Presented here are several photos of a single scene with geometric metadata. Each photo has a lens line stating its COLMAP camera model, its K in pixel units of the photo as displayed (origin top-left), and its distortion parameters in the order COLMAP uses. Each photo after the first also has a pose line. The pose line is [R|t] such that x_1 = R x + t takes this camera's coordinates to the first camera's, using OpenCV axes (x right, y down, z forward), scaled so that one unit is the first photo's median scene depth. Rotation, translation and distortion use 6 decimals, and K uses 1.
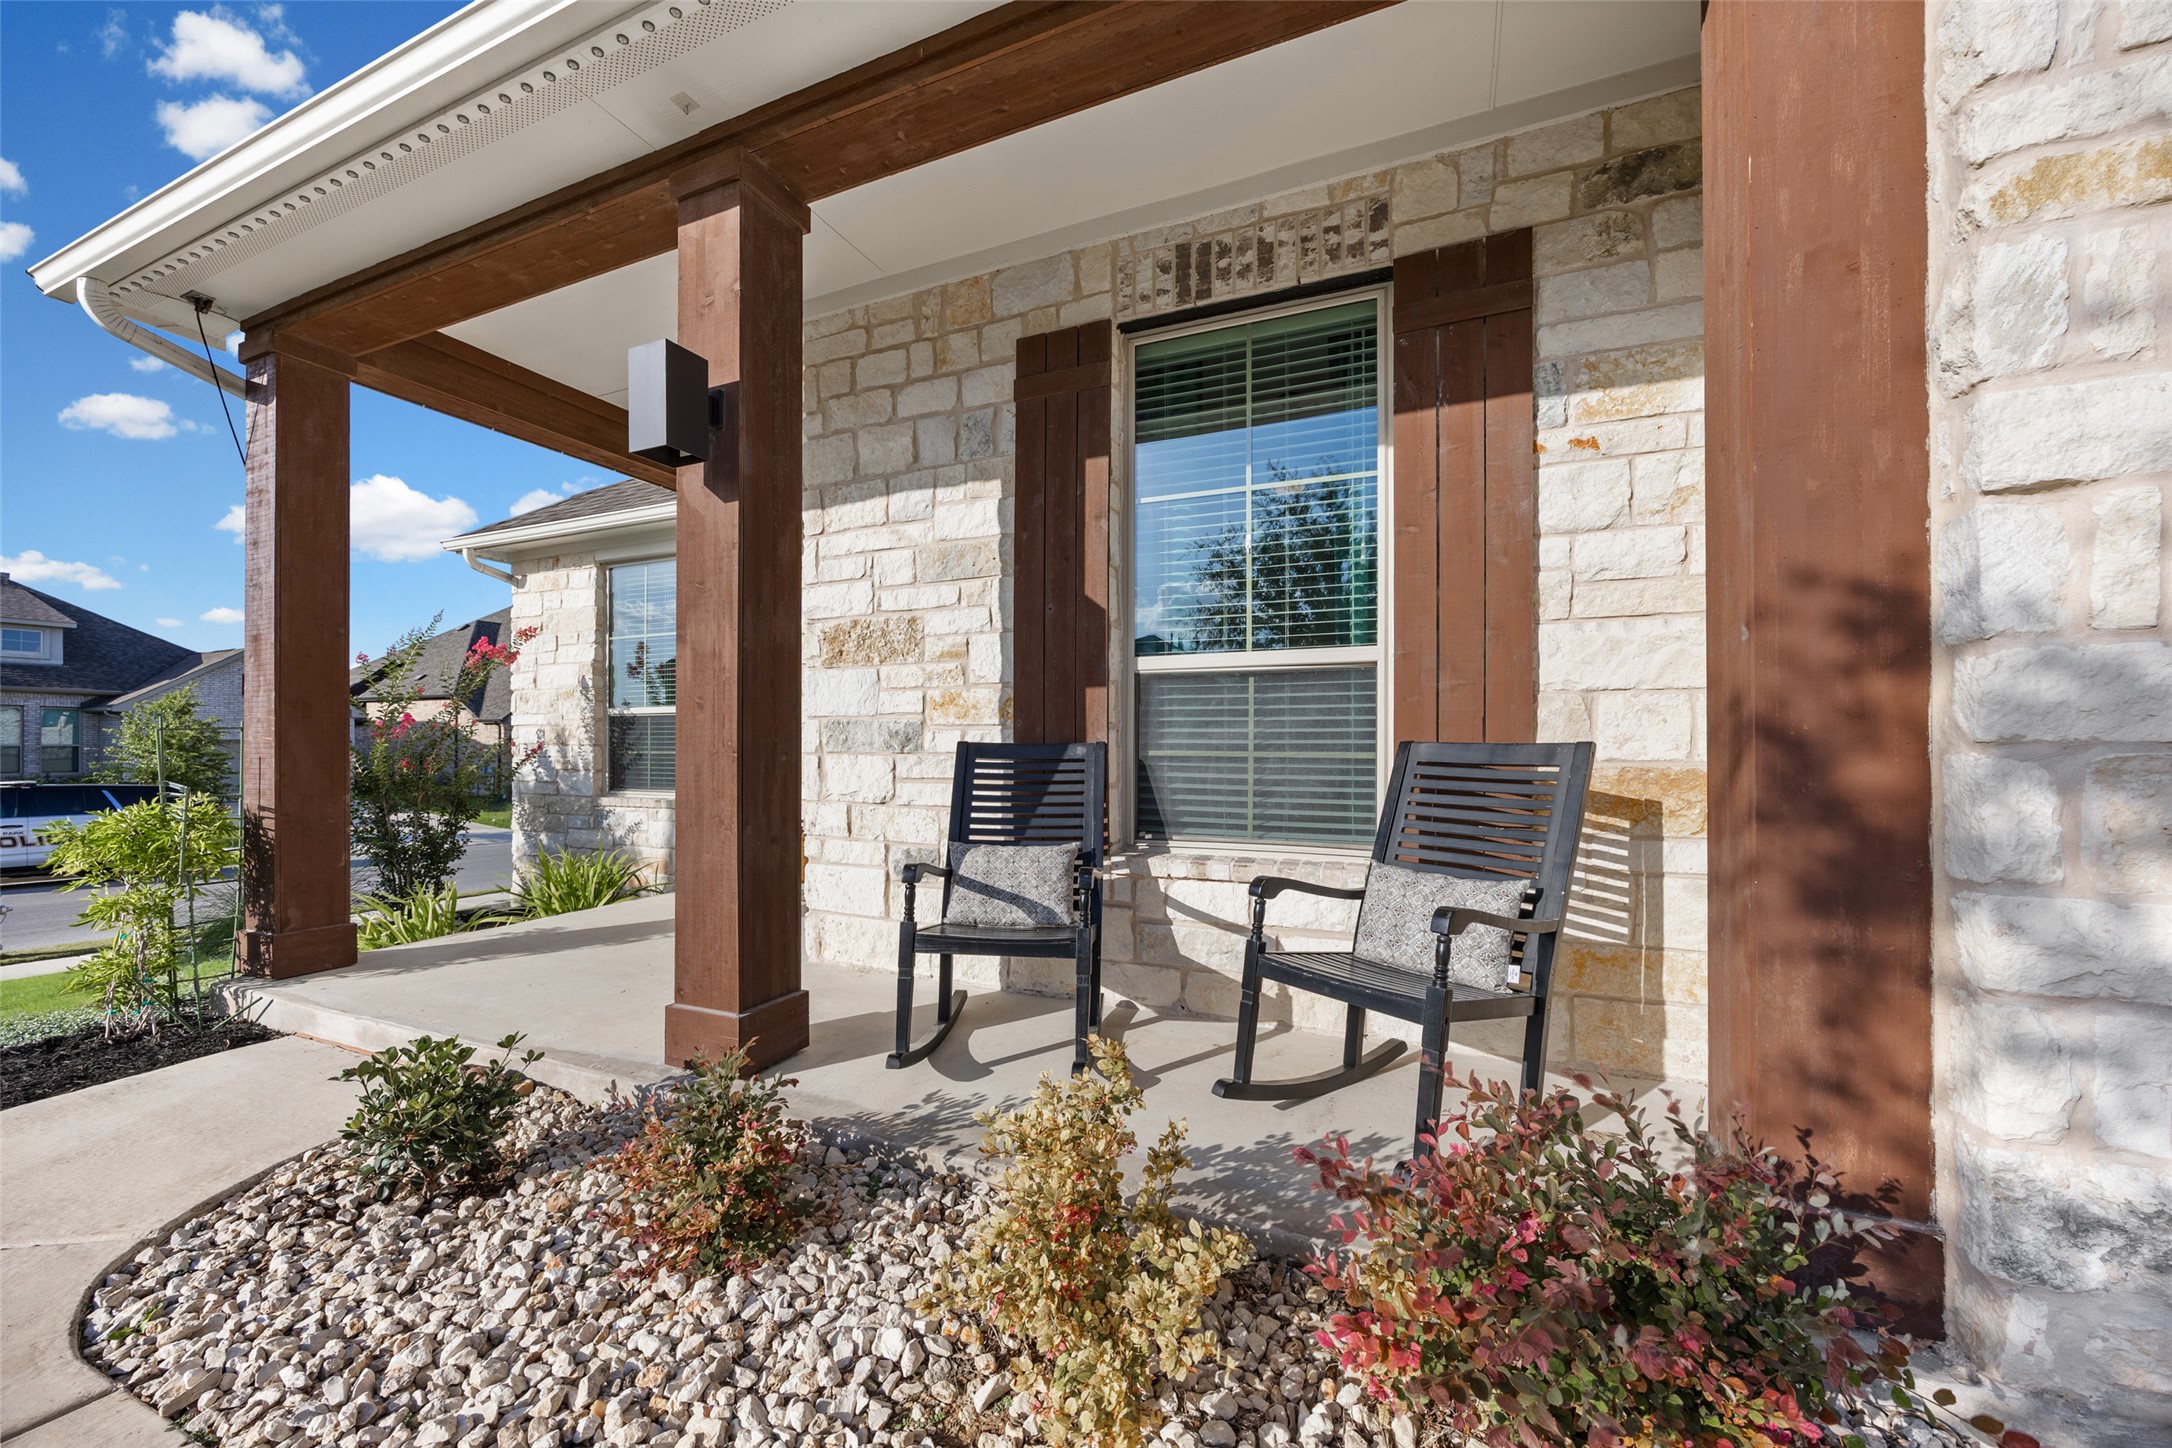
lens RADIAL K [[846.0, 0, 1091.1], [0, 846.0, 729.5], [0, 0, 1]] dist [-0.008569, -0.000022]
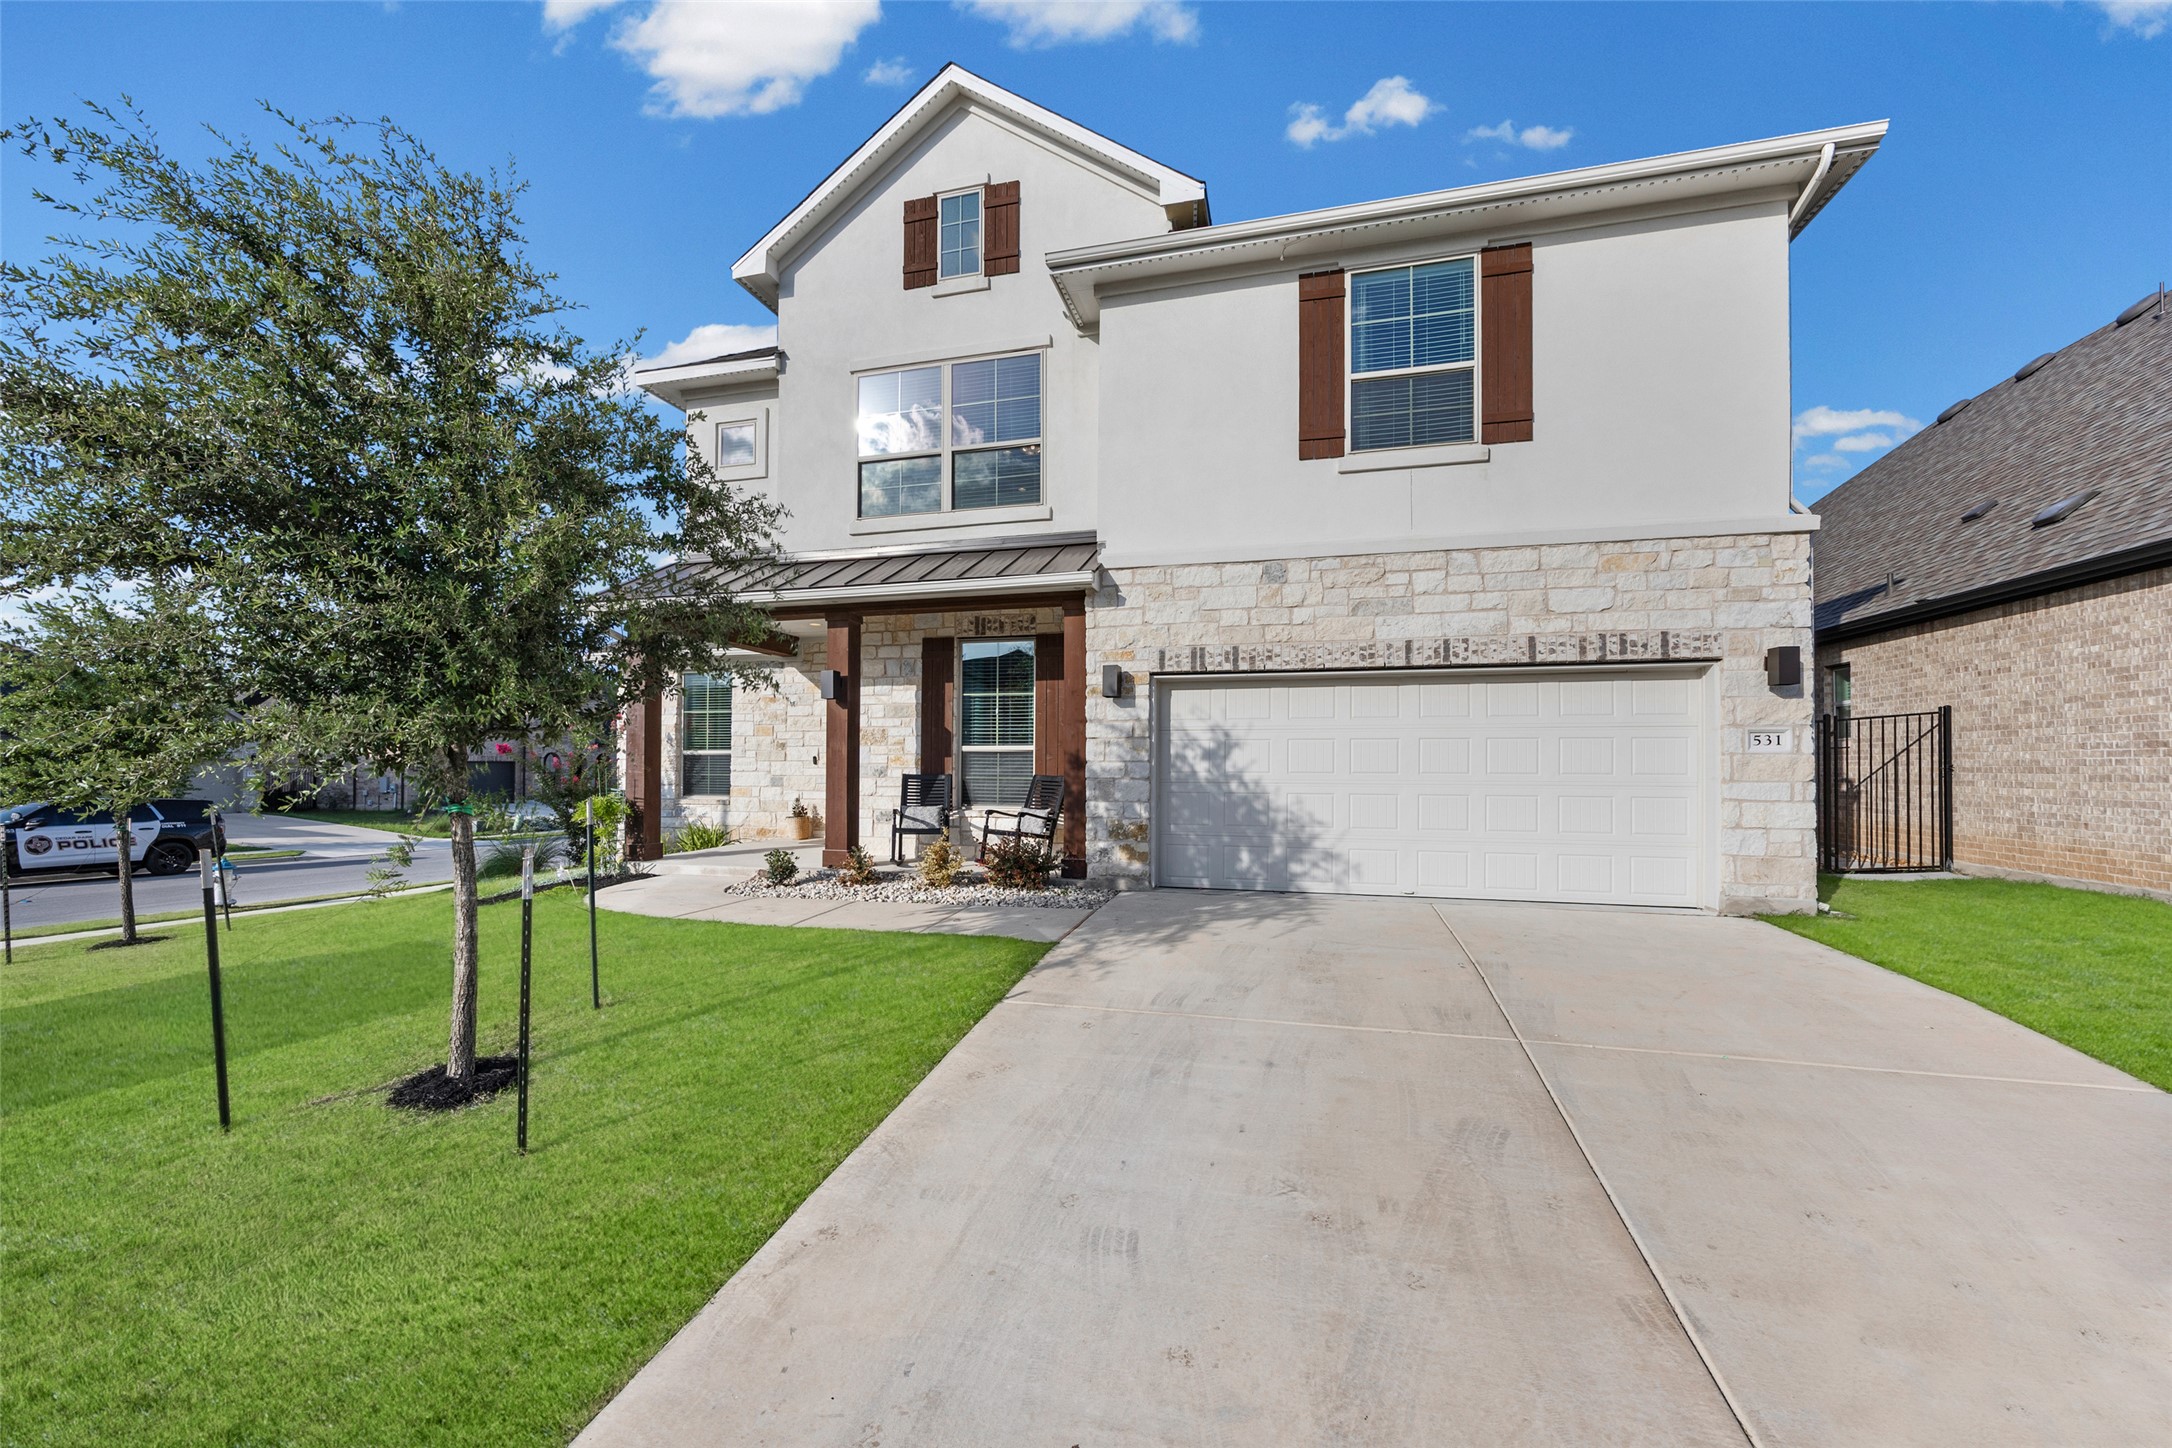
lens RADIAL K [[846.0, 0, 1091.7], [0, 846.0, 742.3], [0, 0, 1]] dist [-0.008569, -0.000022]
pose [[0.990191, 0.008672, 0.139448, 0.089278], [-0.007584, 0.999937, -0.008334, -0.075817], [-0.139512, 0.007194, 0.990194, -2.028912]]
